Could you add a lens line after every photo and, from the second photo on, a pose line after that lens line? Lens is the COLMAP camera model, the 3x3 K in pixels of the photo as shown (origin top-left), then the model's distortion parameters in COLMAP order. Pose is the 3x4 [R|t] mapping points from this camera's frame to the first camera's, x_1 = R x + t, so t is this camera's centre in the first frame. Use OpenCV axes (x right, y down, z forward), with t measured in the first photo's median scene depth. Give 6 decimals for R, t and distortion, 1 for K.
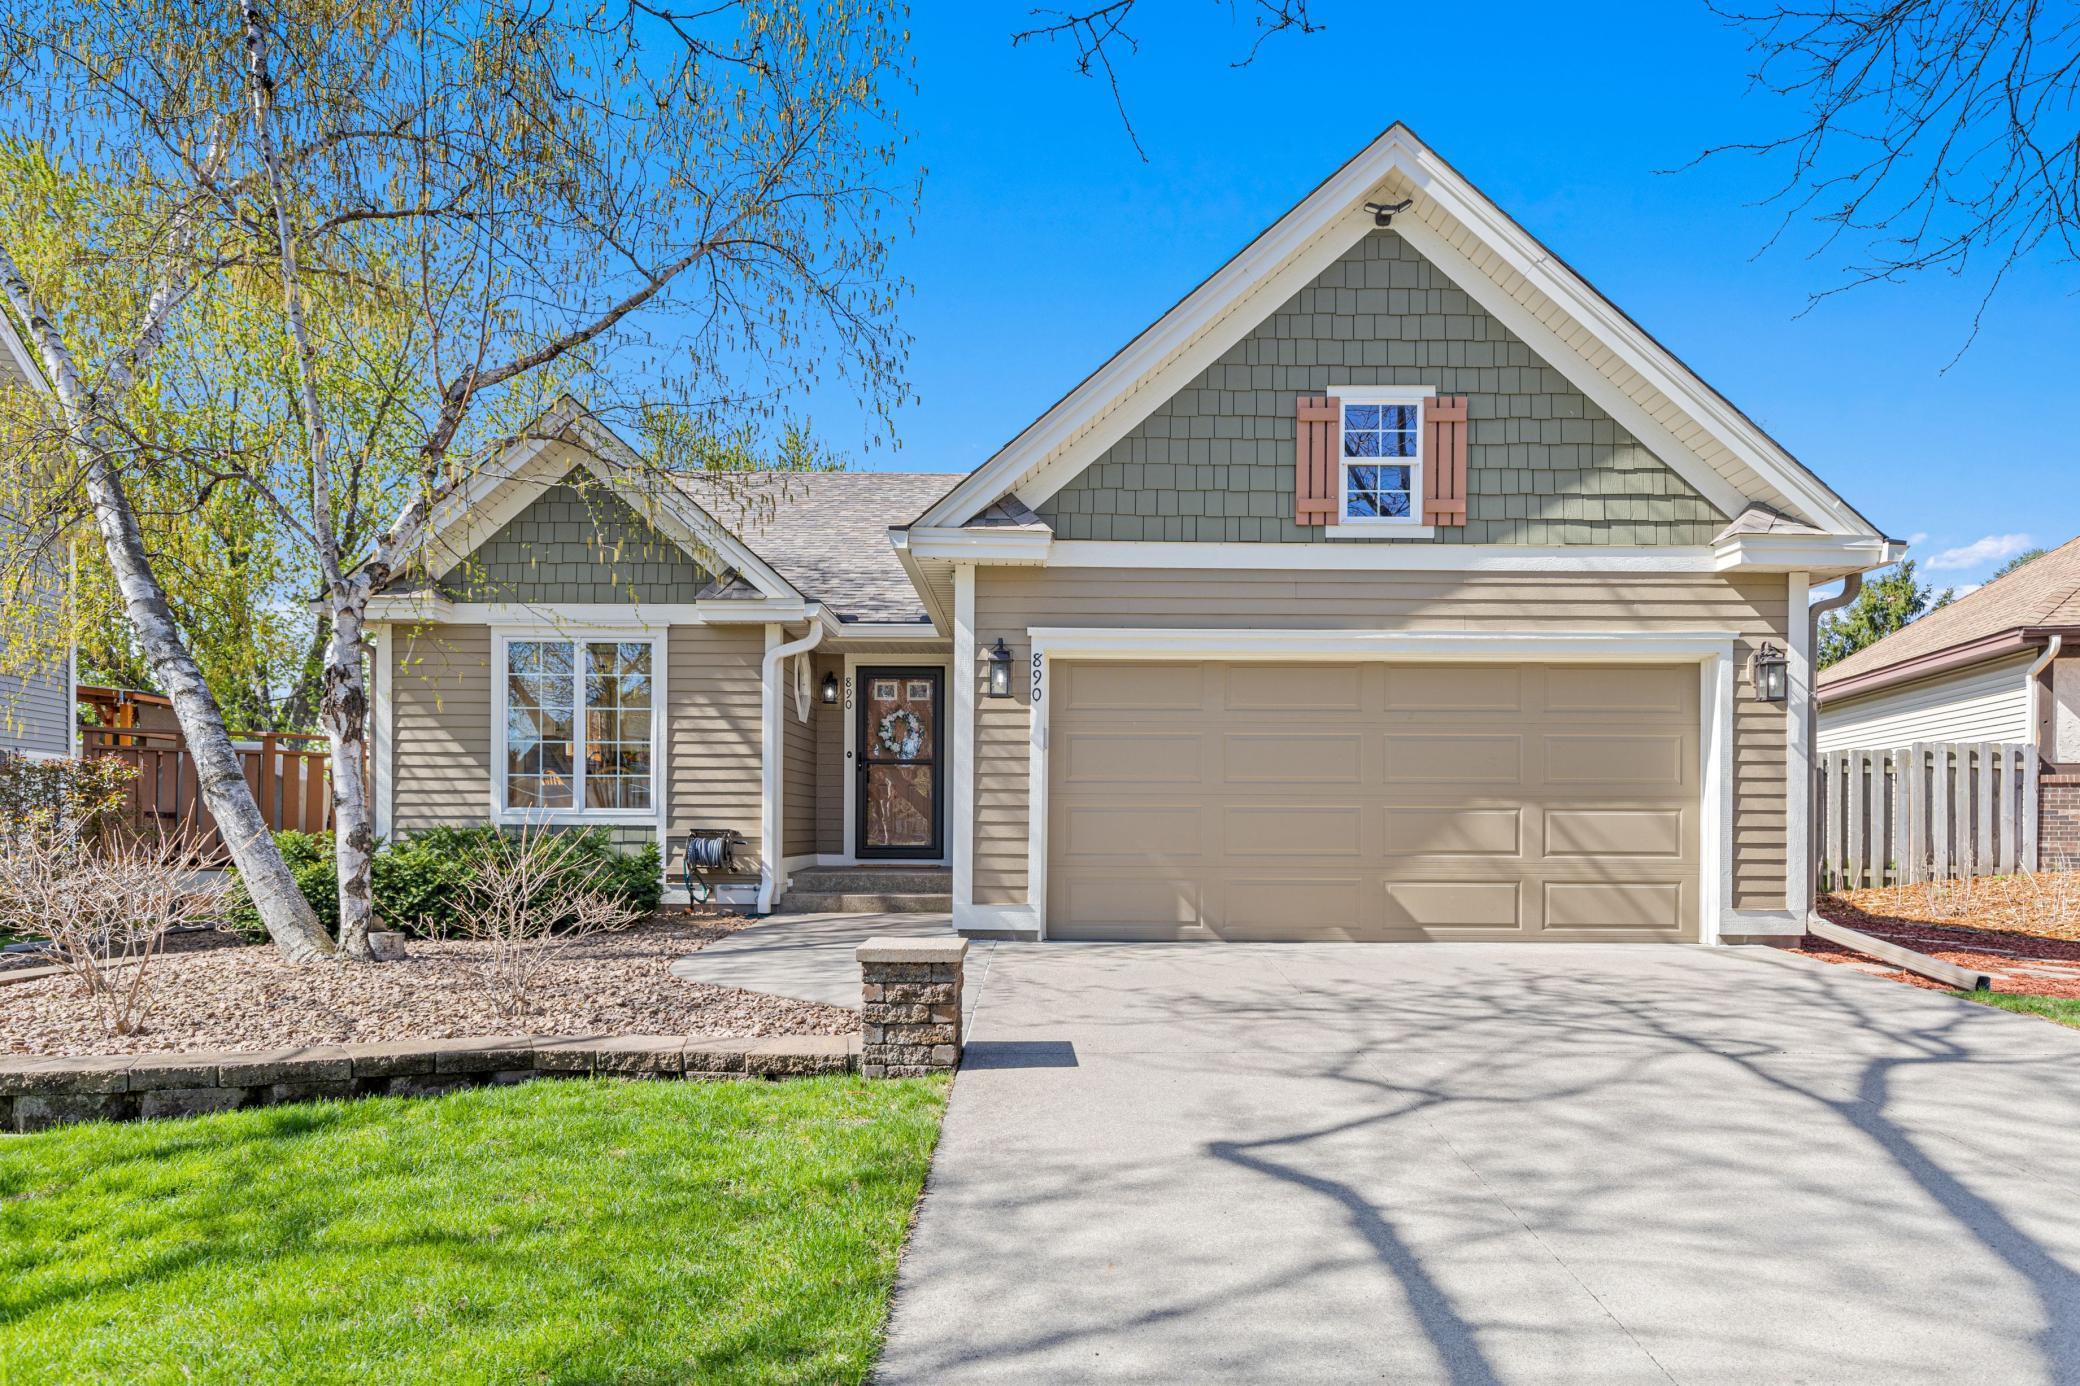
lens RADIAL K [[930.5, 0, 1040.5], [0, 930.5, 631.1], [0, 0, 1]] dist [0.004682, -0.000790]
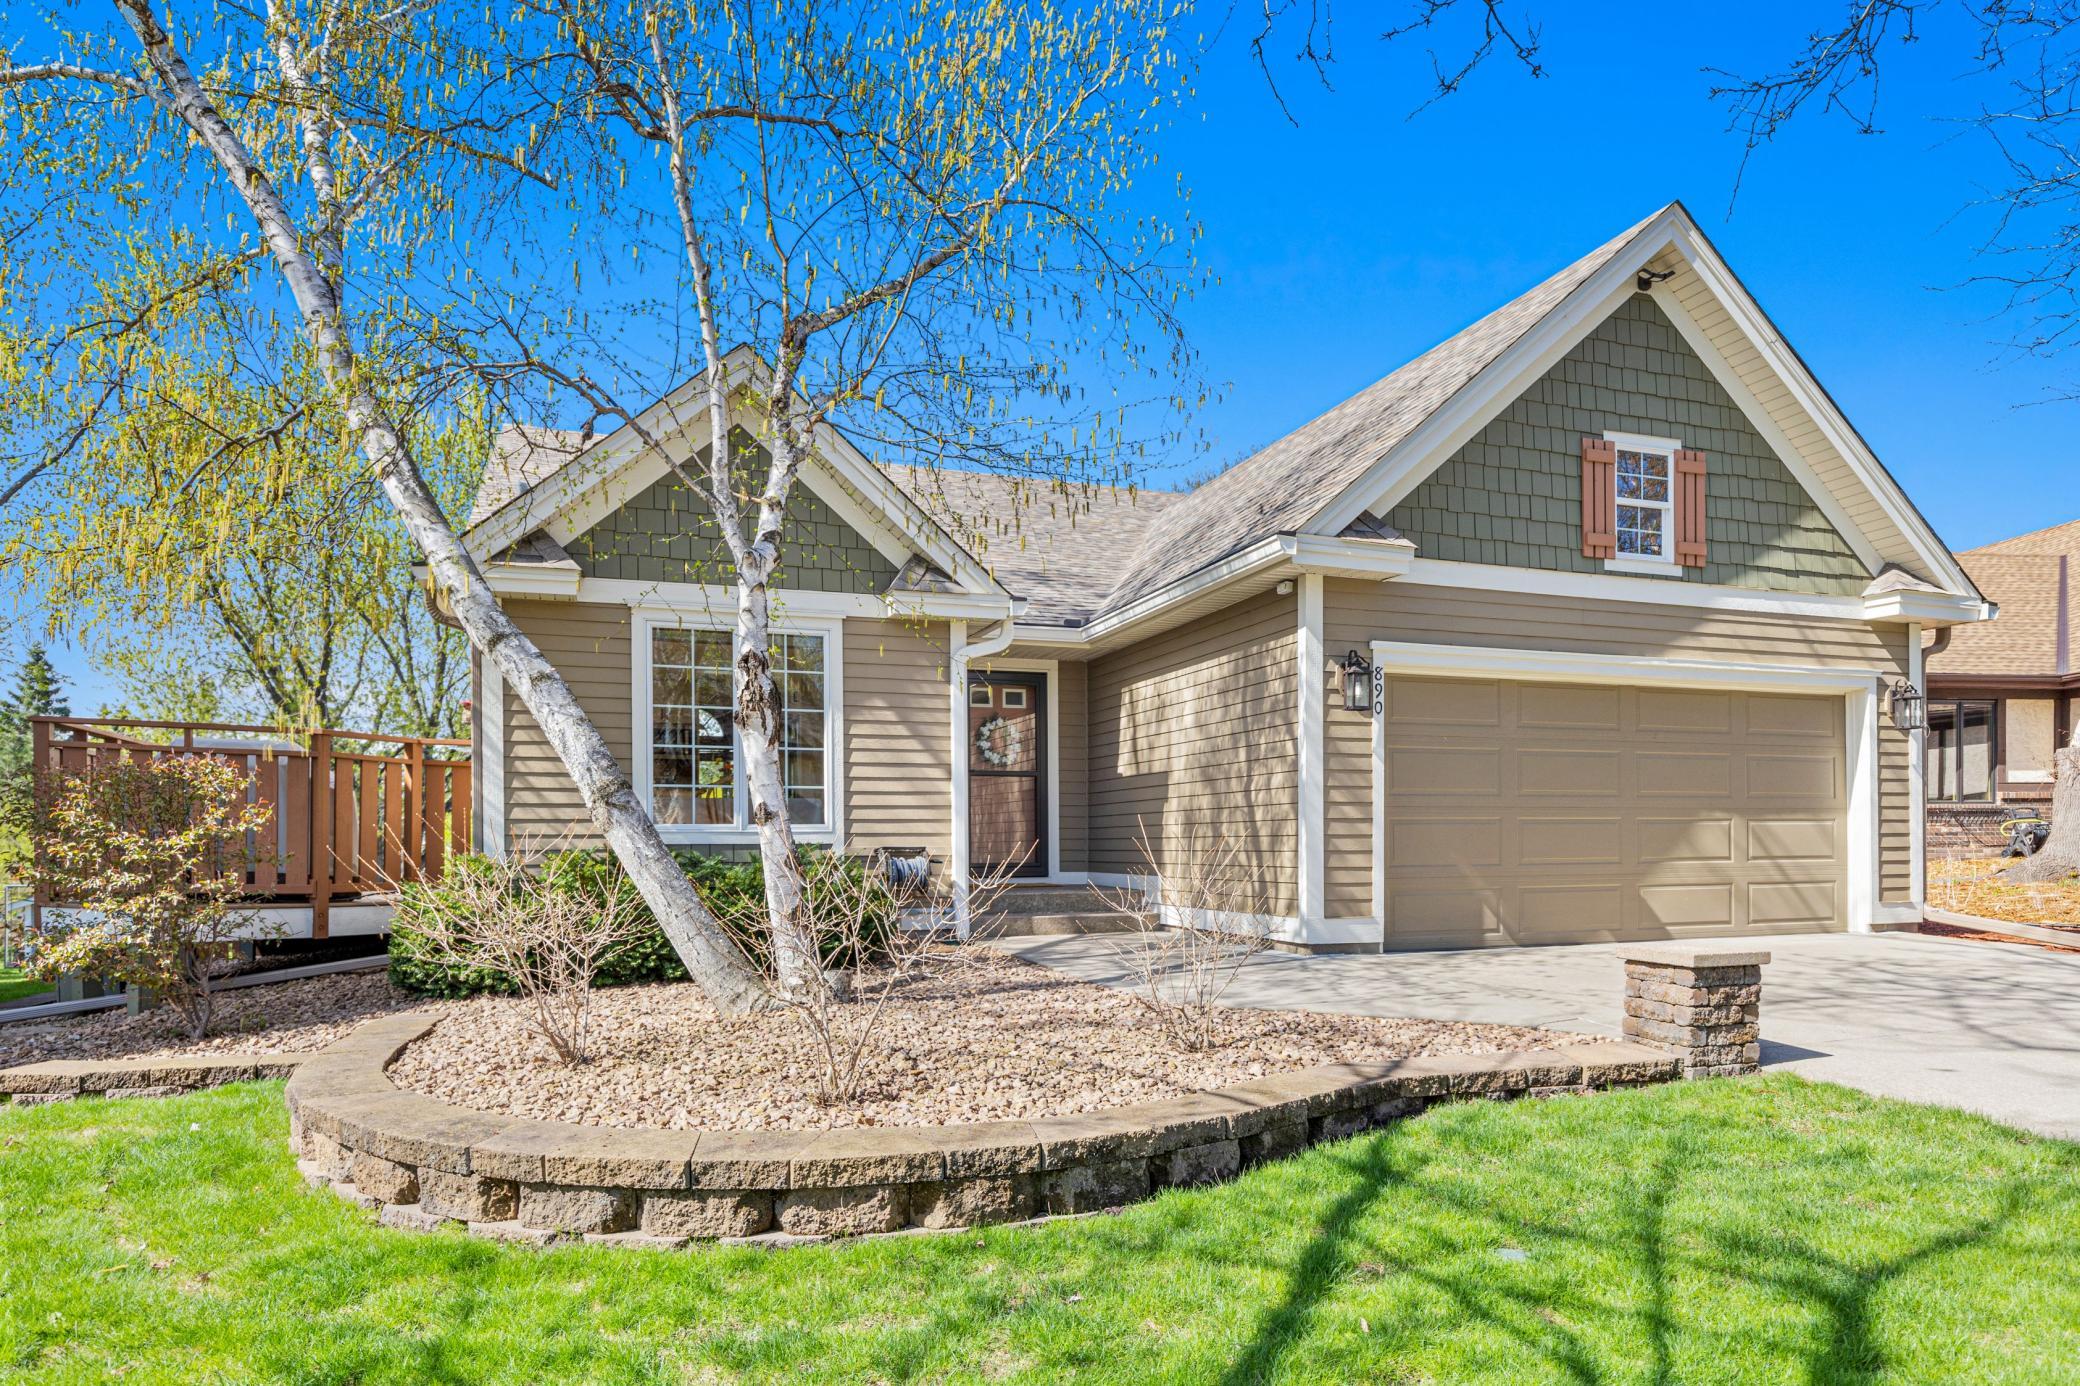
lens RADIAL K [[970.8, 0, 1039.8], [0, 970.8, 636.2], [0, 0, 1]] dist [0.000643, -0.000790]
pose [[0.963377, 0.045646, 0.264239, -0.620056], [-0.044663, 0.998955, -0.009732, 0.016905], [-0.264407, -0.002426, 0.964408, 0.082392]]
